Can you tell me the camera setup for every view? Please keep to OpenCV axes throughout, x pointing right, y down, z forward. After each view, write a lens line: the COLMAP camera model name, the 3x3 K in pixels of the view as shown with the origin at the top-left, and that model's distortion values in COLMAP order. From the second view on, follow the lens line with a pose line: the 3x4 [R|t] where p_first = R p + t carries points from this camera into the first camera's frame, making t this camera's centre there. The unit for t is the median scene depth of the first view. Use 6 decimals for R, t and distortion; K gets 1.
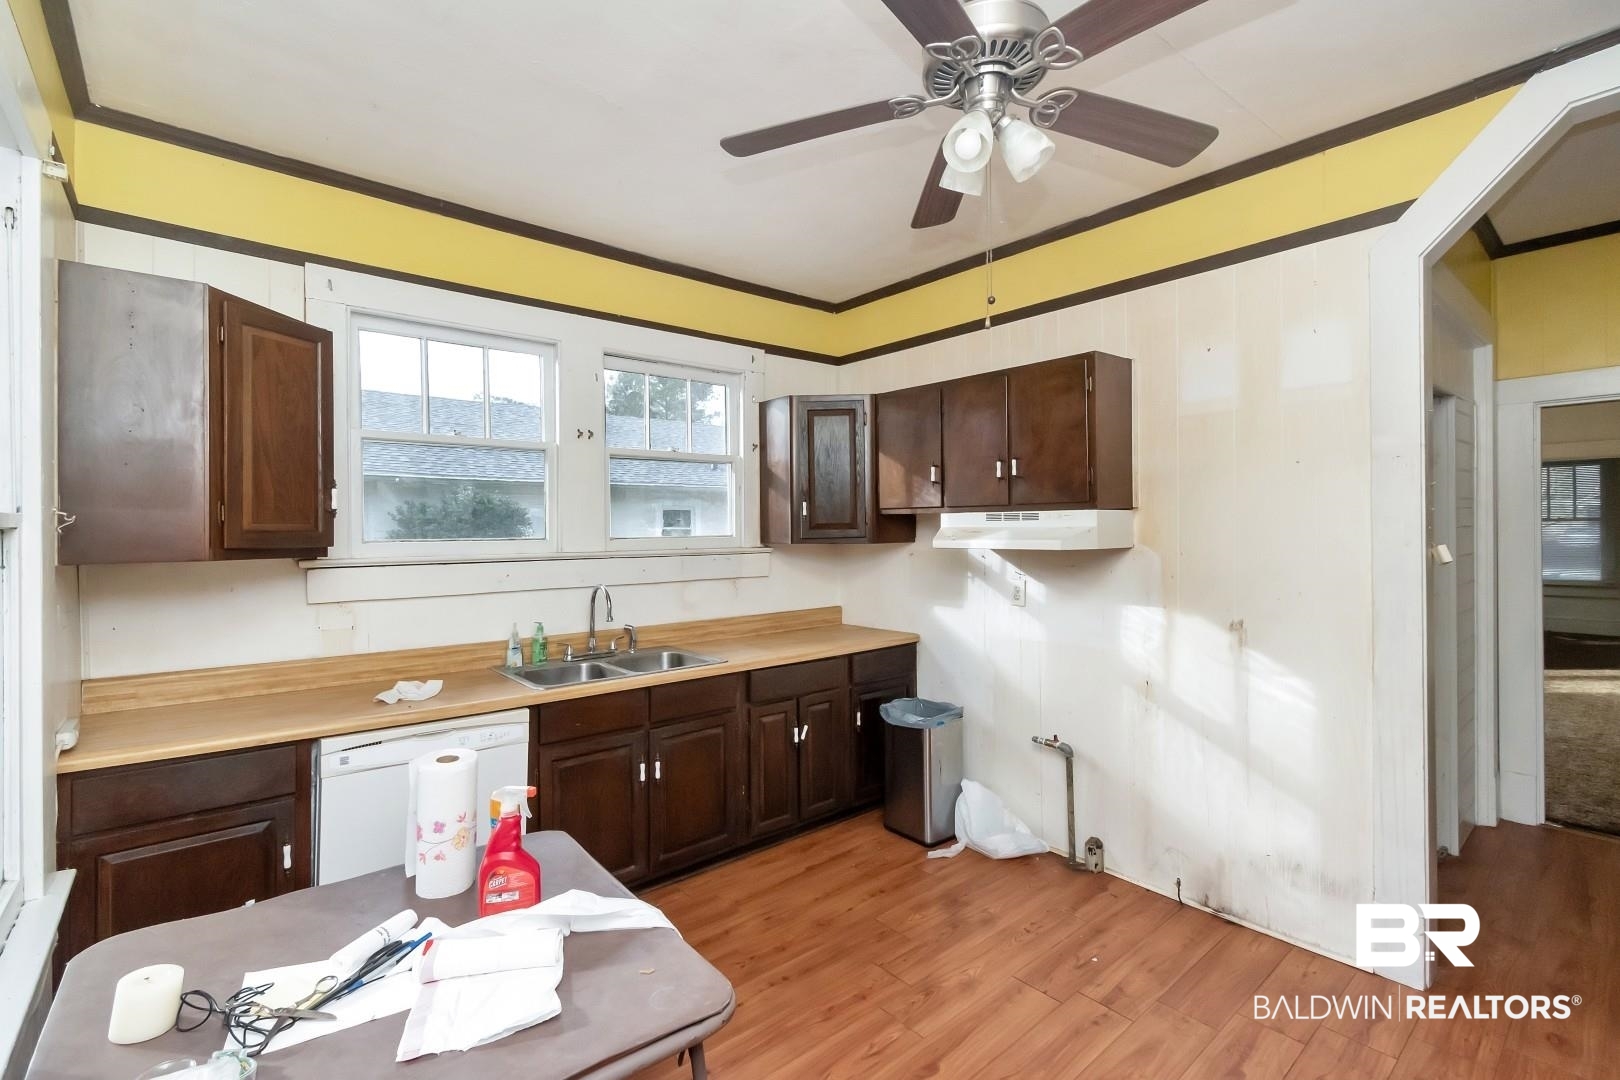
lens RADIAL K [[720.3, 0, 811.0], [0, 720.3, 545.8], [0, 0, 1]] dist [0.001034, -0.000068]
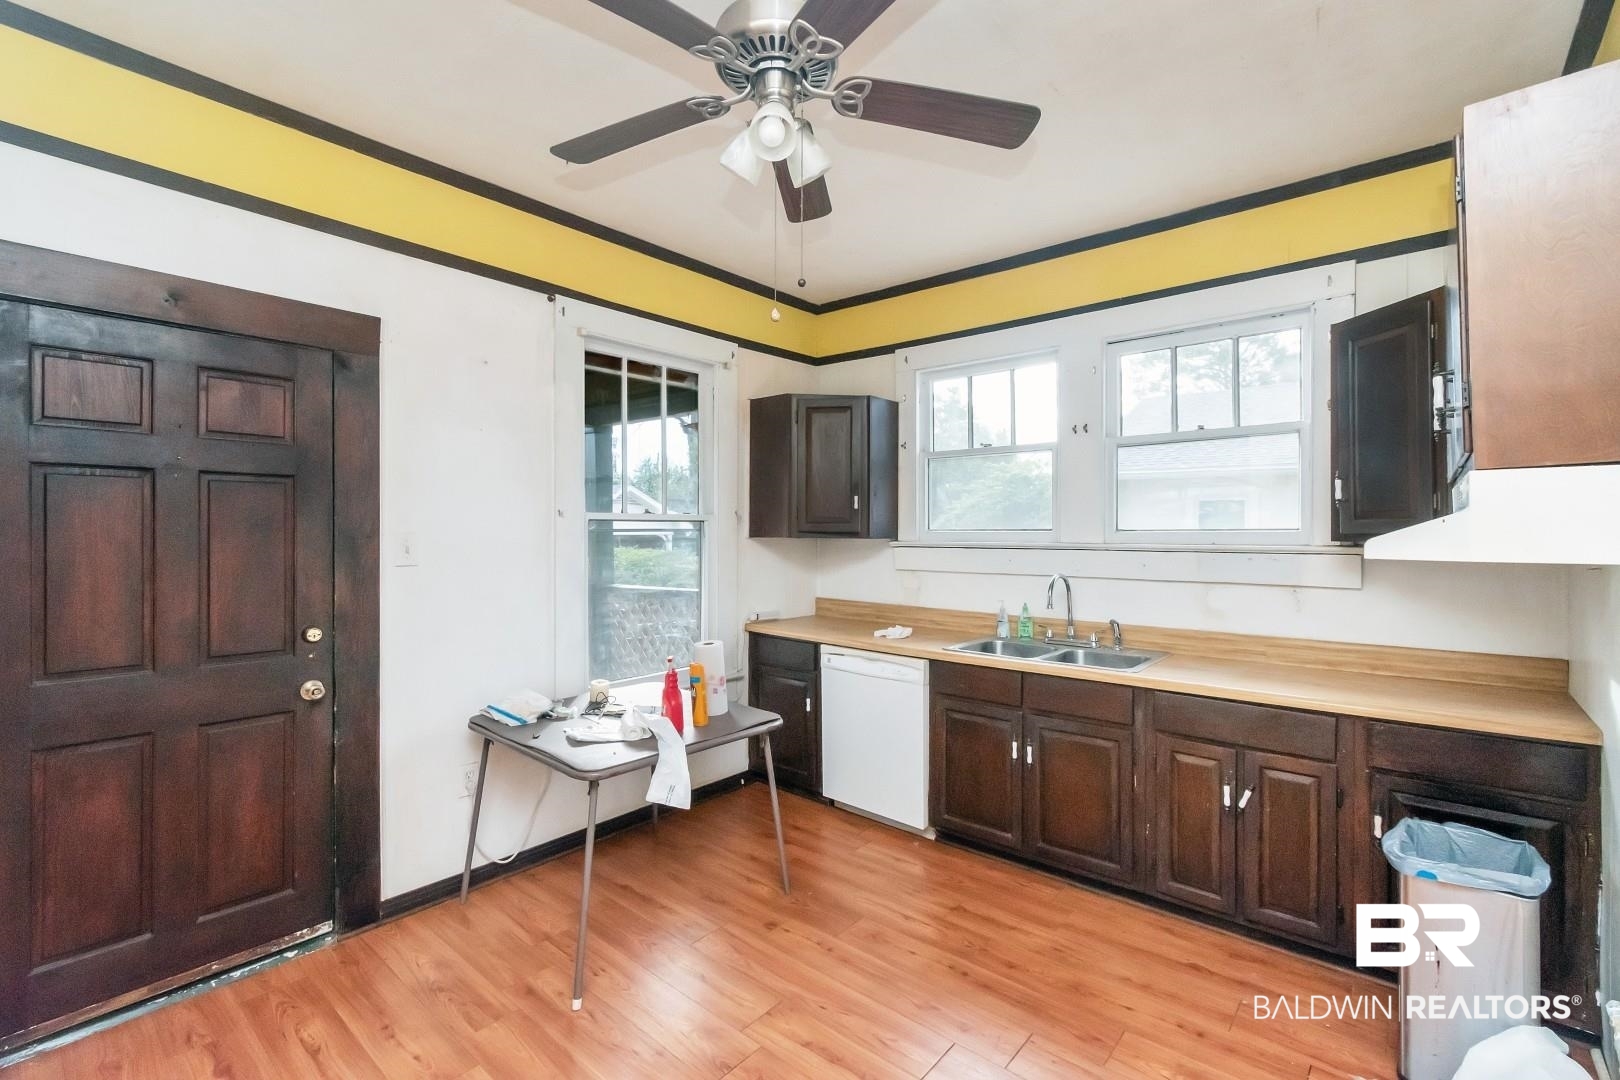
lens RADIAL K [[720.3, 0, 811.0], [0, 720.3, 545.8], [0, 0, 1]] dist [0.001034, -0.000068]
pose [[0.161240, 0.030736, -0.986437, 0.728971], [-0.023976, 0.999342, 0.027219, -0.007051], [0.986624, 0.019262, 0.161870, 0.510650]]
